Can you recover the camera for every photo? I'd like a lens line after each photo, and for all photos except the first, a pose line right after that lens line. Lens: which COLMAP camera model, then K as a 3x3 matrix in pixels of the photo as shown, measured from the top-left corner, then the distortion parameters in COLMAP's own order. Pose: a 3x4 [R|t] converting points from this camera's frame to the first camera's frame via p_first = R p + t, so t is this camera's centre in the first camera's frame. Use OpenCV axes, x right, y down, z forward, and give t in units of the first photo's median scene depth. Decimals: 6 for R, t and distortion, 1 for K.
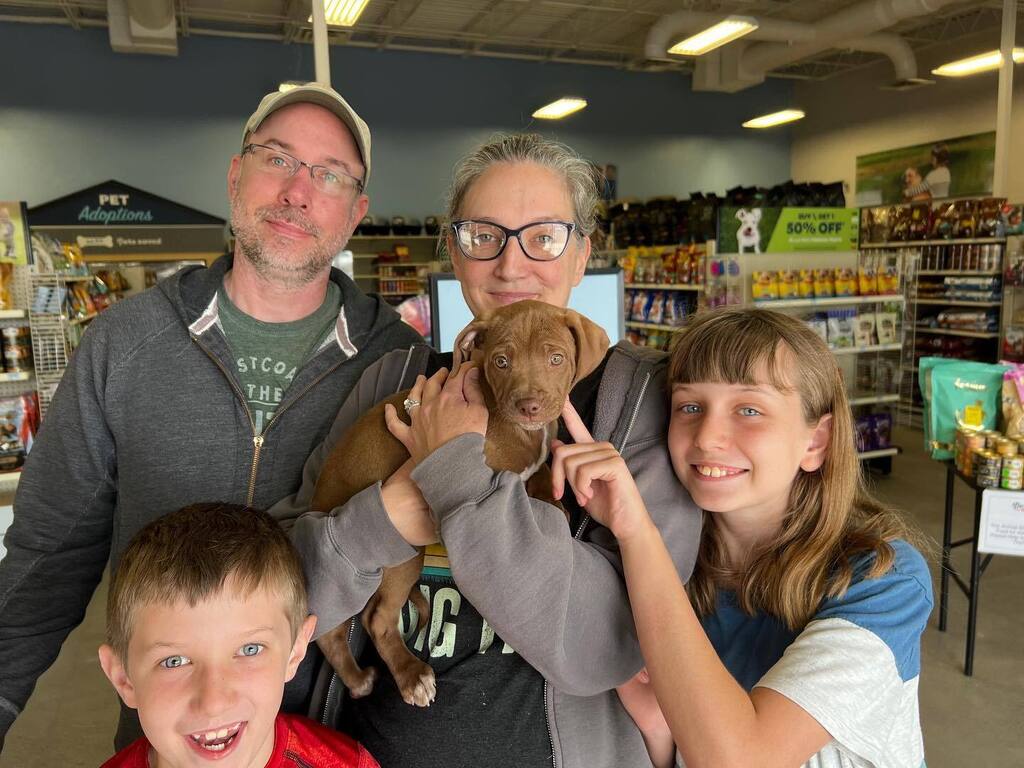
lens RADIAL K [[783.8, 0, 510.6], [0, 783.8, 384.9], [0, 0, 1]] dist [0.014993, -0.000737]
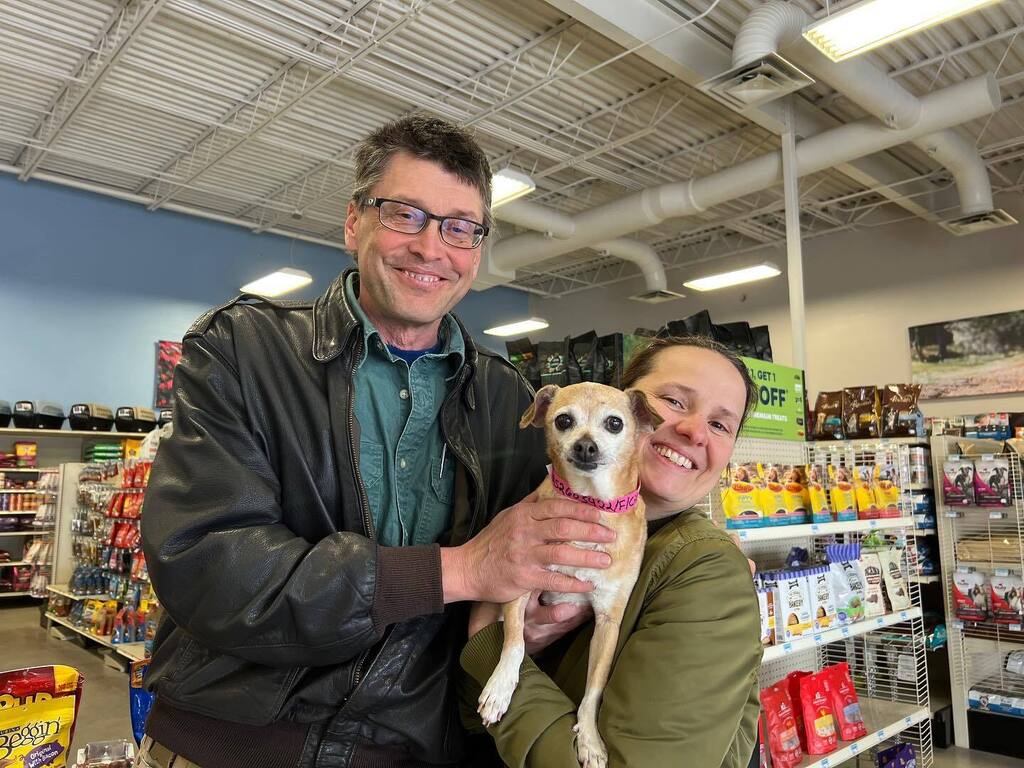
lens RADIAL K [[783.8, 0, 513.6], [0, 783.8, 388.6], [0, 0, 1]] dist [0.014993, -0.000737]
pose [[0.934228, 0.063810, 0.350921, 0.029426], [0.034988, 0.962727, -0.268204, -0.051543], [-0.354955, 0.262842, 0.897174, 0.475961]]
